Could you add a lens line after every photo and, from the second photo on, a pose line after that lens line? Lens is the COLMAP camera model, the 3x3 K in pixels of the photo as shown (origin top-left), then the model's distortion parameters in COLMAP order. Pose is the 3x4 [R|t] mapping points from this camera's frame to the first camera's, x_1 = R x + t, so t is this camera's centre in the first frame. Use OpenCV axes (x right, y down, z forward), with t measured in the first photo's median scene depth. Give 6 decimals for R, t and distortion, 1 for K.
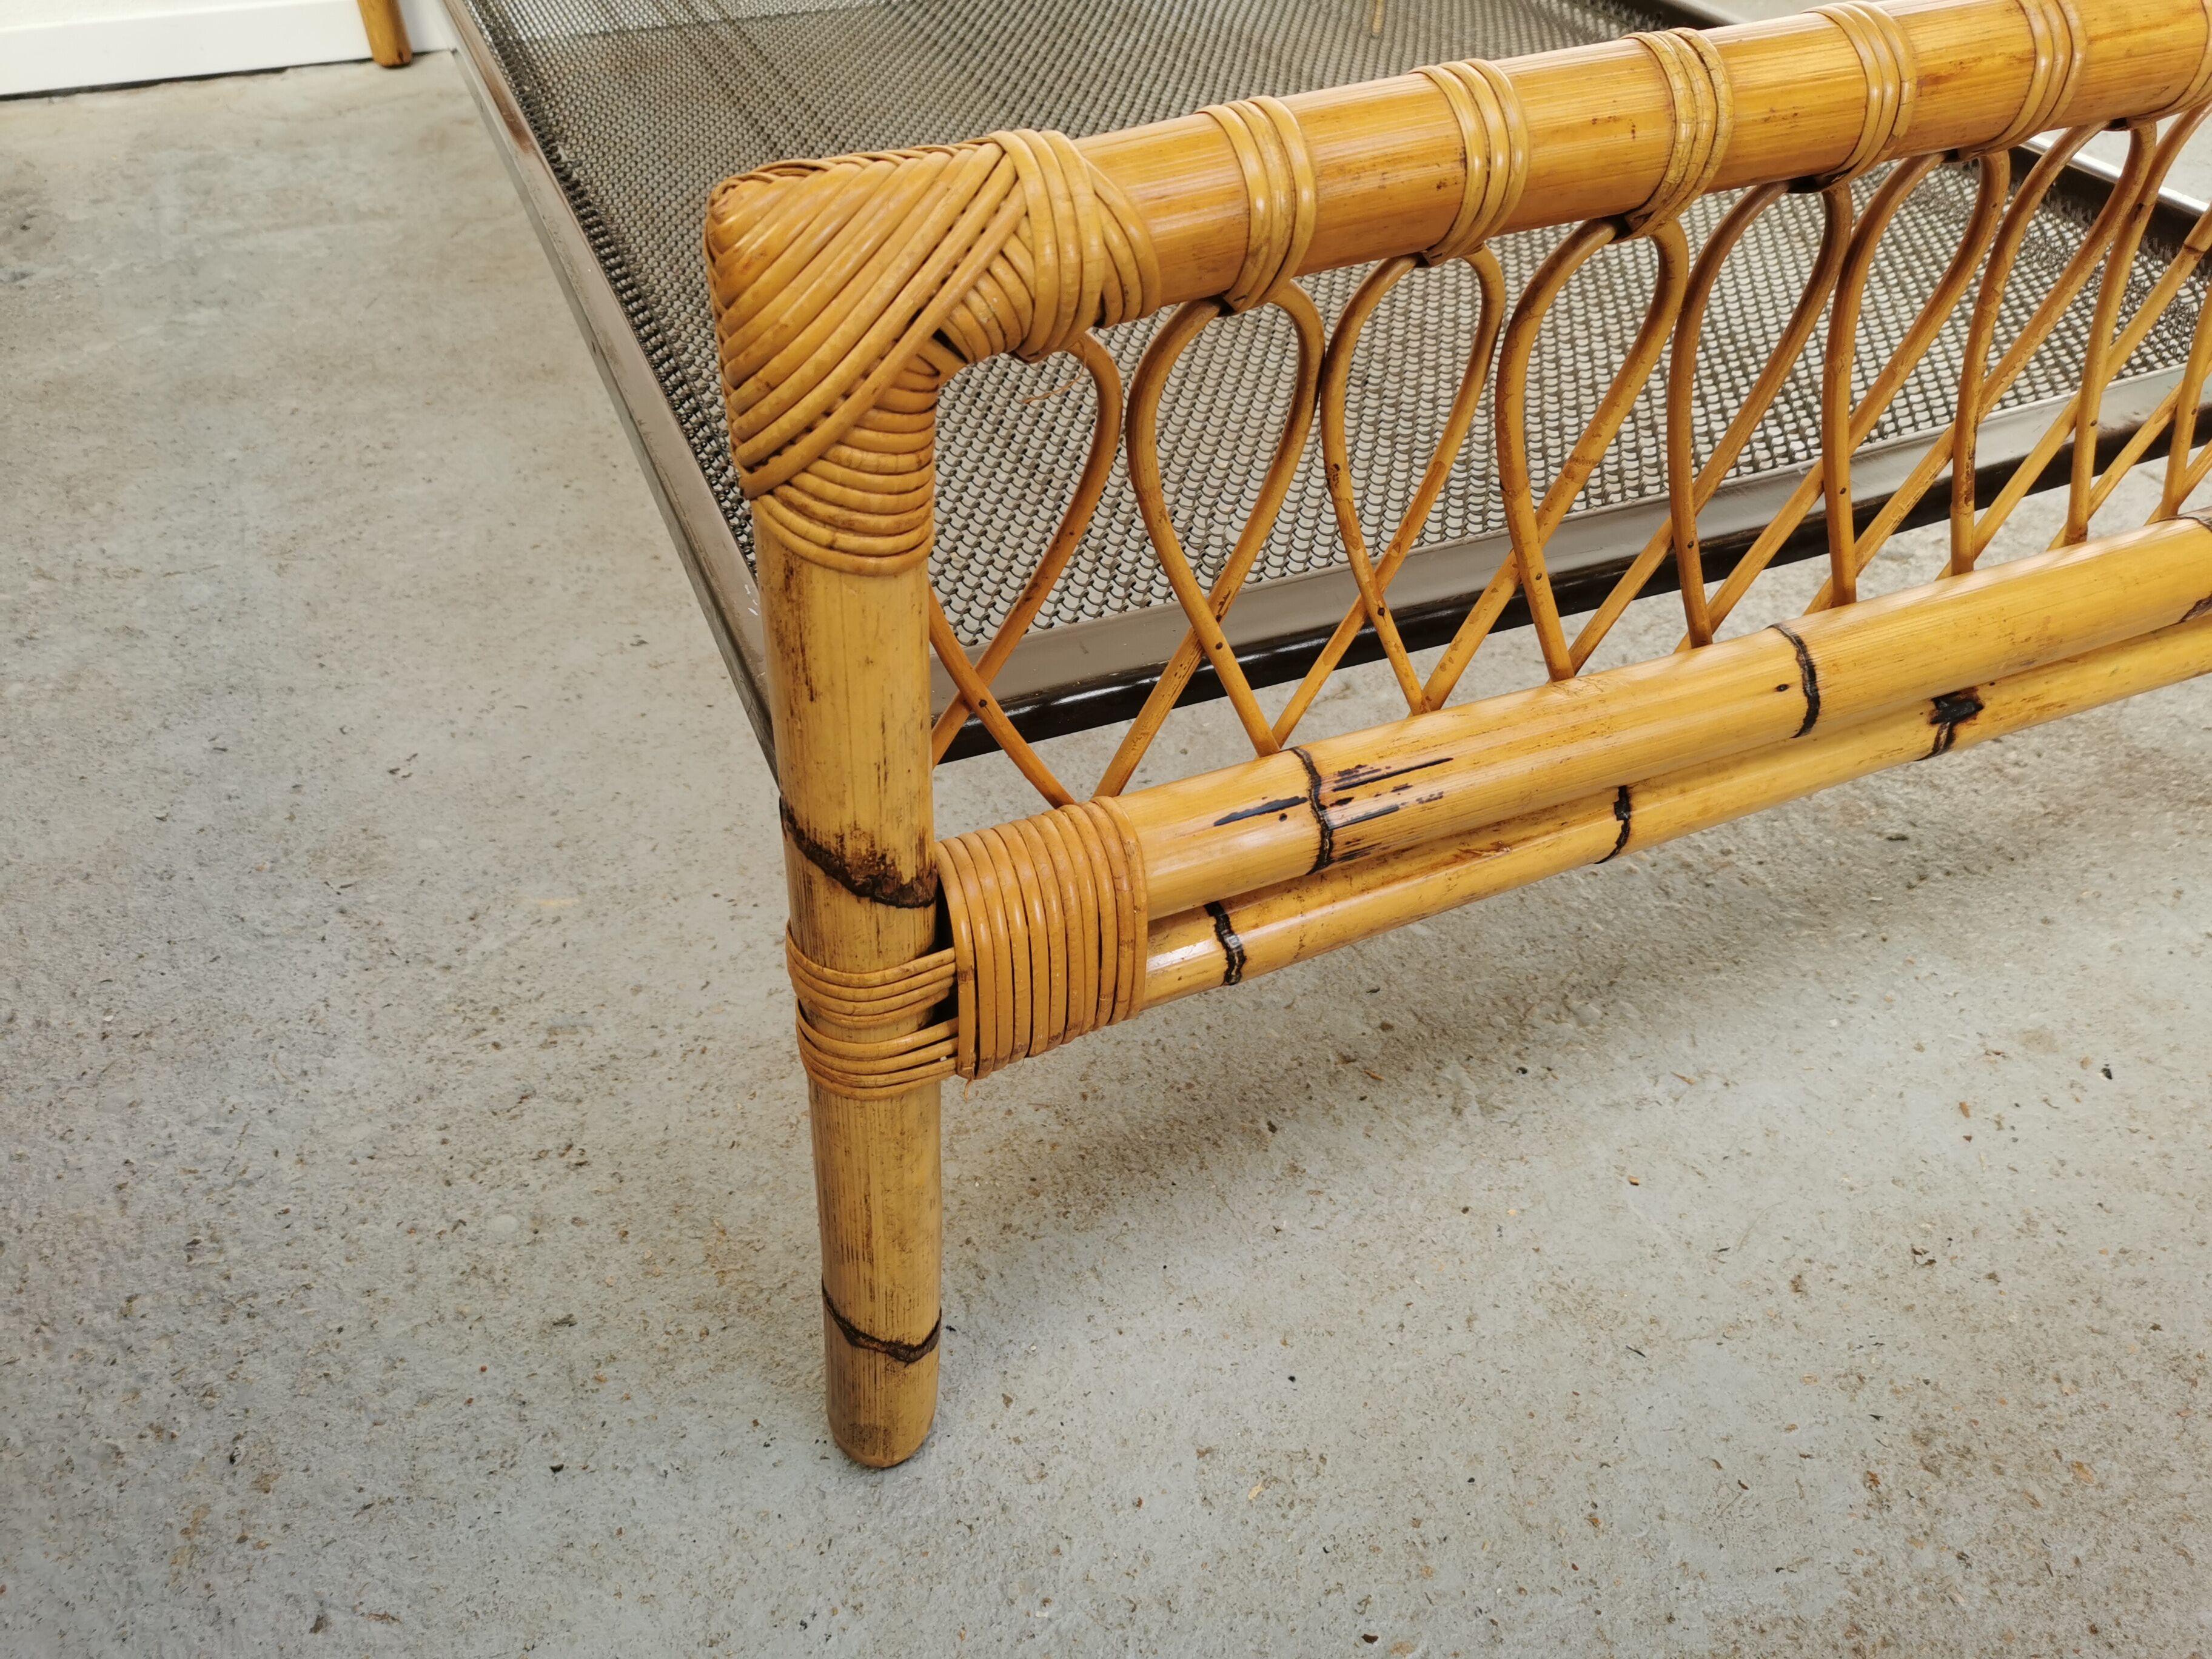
lens RADIAL K [[1719.9, 0, 1106.0], [0, 1719.9, 829.5], [0, 0, 1]] dist [0.055974, -0.069281]
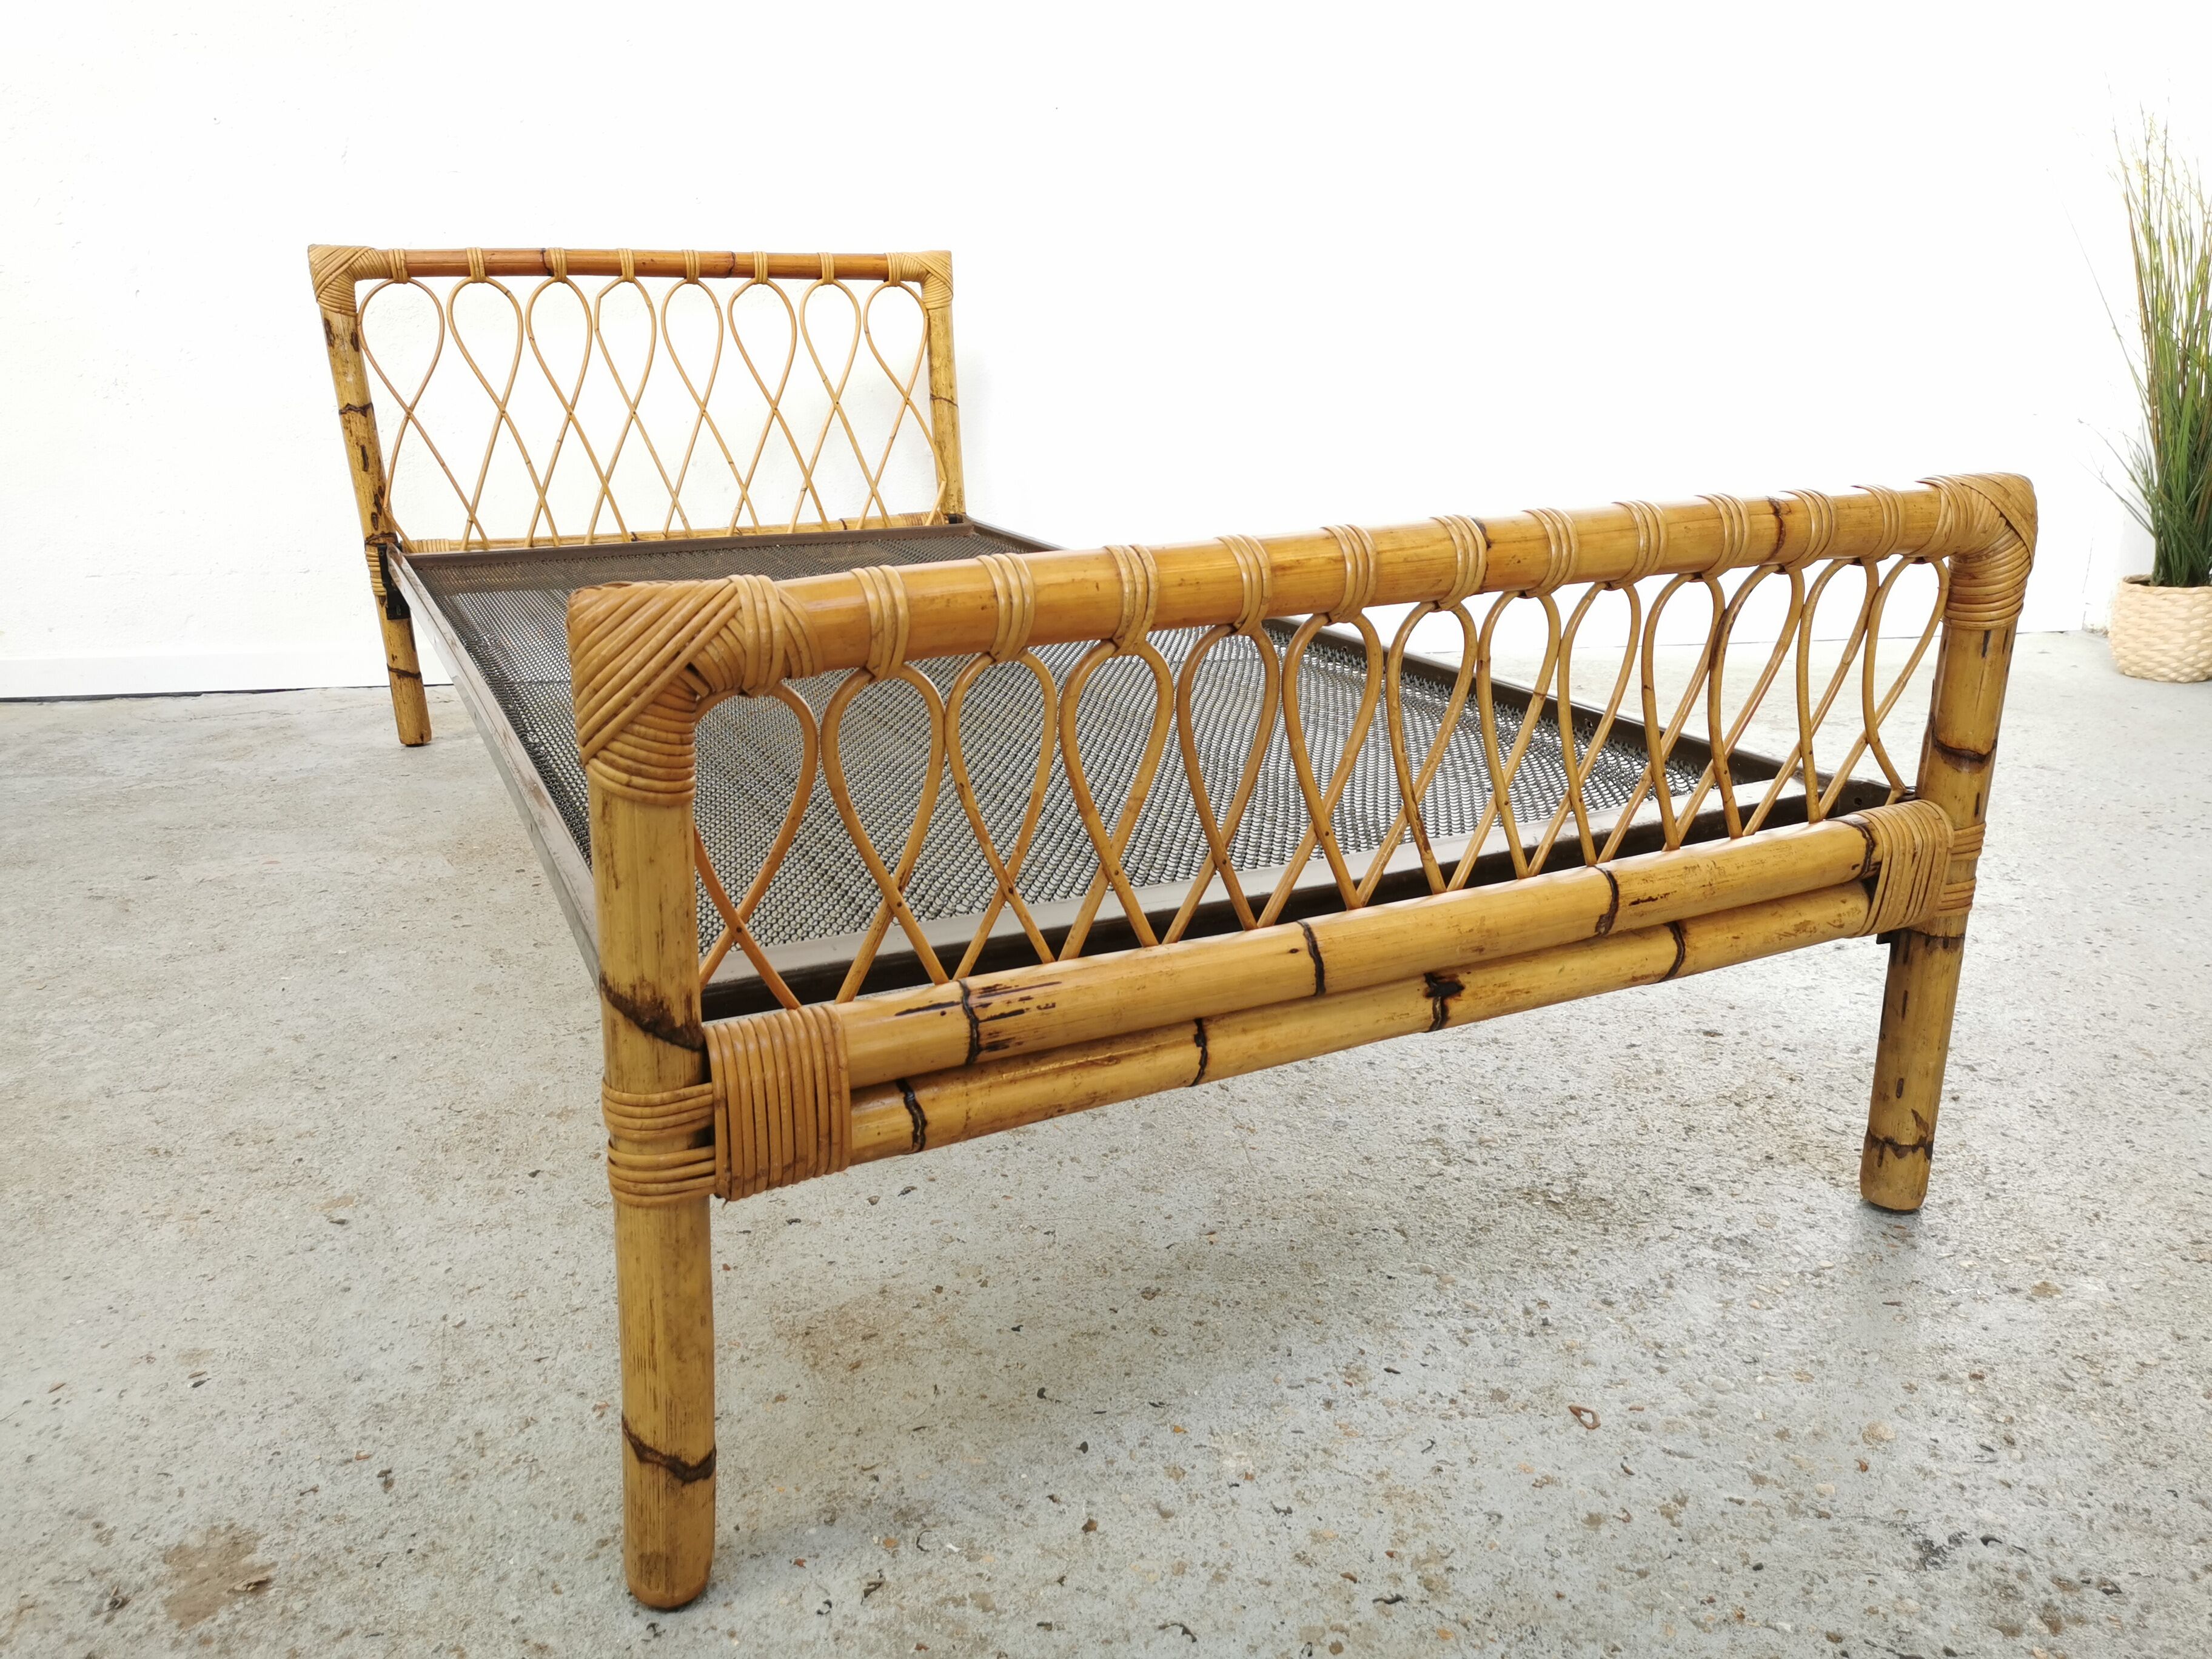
lens RADIAL K [[1720.4, 0, 1117.2], [0, 1720.4, 814.8], [0, 0, 1]] dist [0.044958, -0.001745]
pose [[0.999094, -0.031053, 0.029094, 0.168012], [0.040097, 0.915927, -0.399337, 0.343355], [-0.014247, 0.400142, 0.916342, -0.358112]]
